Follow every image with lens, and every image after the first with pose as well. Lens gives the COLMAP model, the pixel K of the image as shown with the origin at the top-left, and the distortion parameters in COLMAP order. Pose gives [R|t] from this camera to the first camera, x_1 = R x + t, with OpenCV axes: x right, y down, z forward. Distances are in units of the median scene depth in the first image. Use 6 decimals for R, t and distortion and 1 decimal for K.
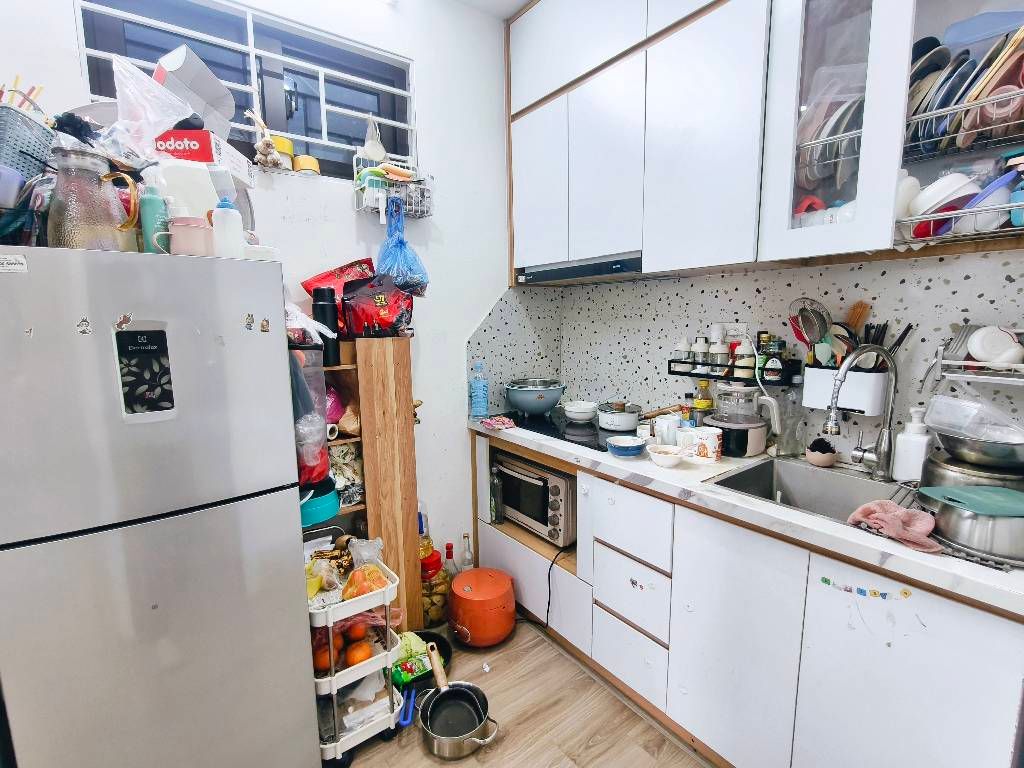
lens RADIAL K [[472.8, 0, 512.0], [0, 472.8, 384.0], [0, 0, 1]] dist [0.001148, 0.000486]
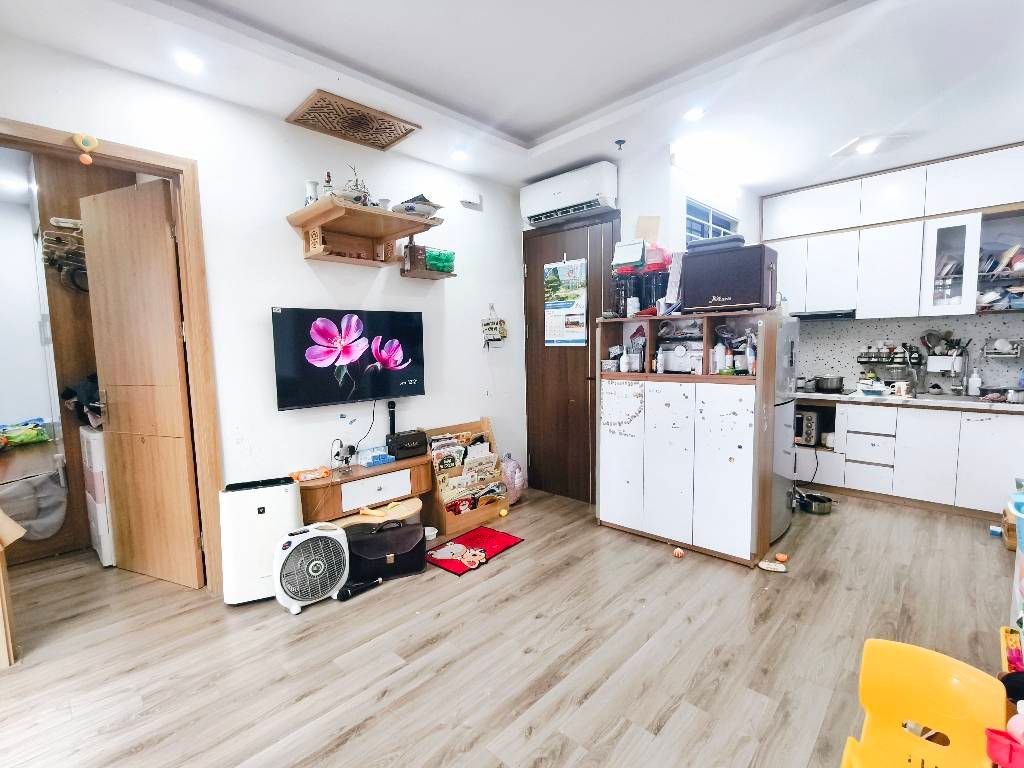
lens RADIAL K [[472.8, 0, 512.0], [0, 472.8, 384.0], [0, 0, 1]] dist [0.001148, 0.000486]
pose [[0.988071, -0.021374, 0.152506, -2.062936], [0.029892, 0.998105, -0.053779, 0.191135], [-0.151068, 0.057696, 0.986838, -1.216611]]
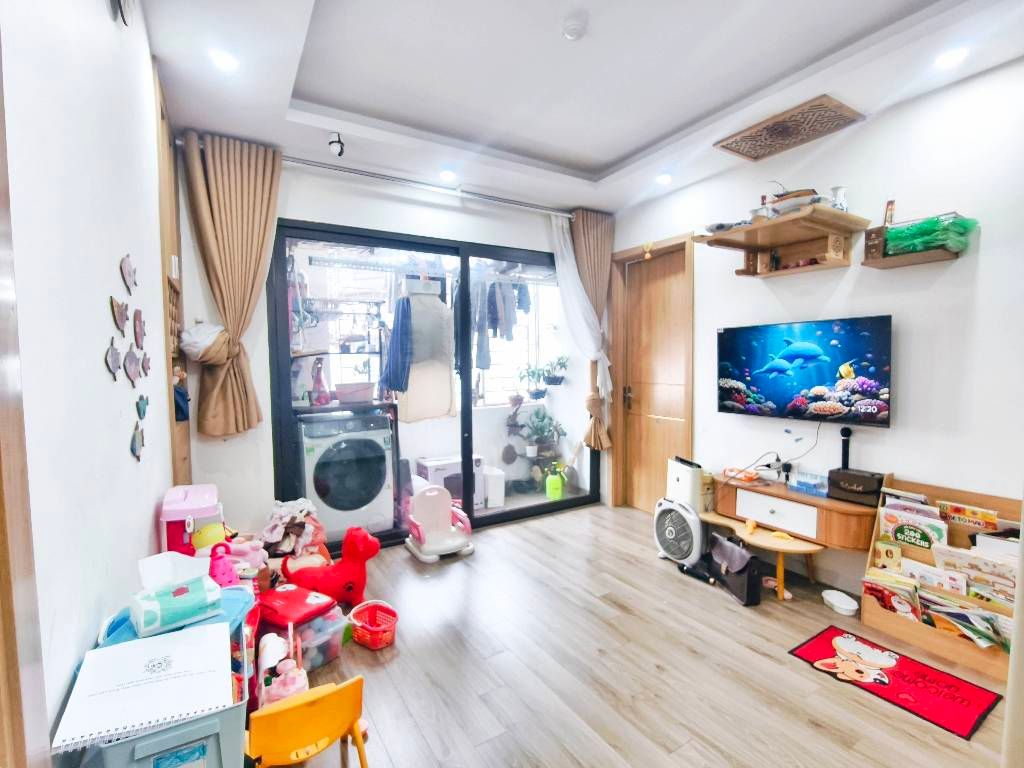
lens RADIAL K [[472.8, 0, 512.0], [0, 472.8, 384.0], [0, 0, 1]] dist [0.001148, 0.000486]
pose [[-0.083761, 0.063259, -0.994476, 2.196029], [-0.126187, 0.989276, 0.073557, -0.301034], [0.988464, 0.131651, -0.074880, 1.638826]]
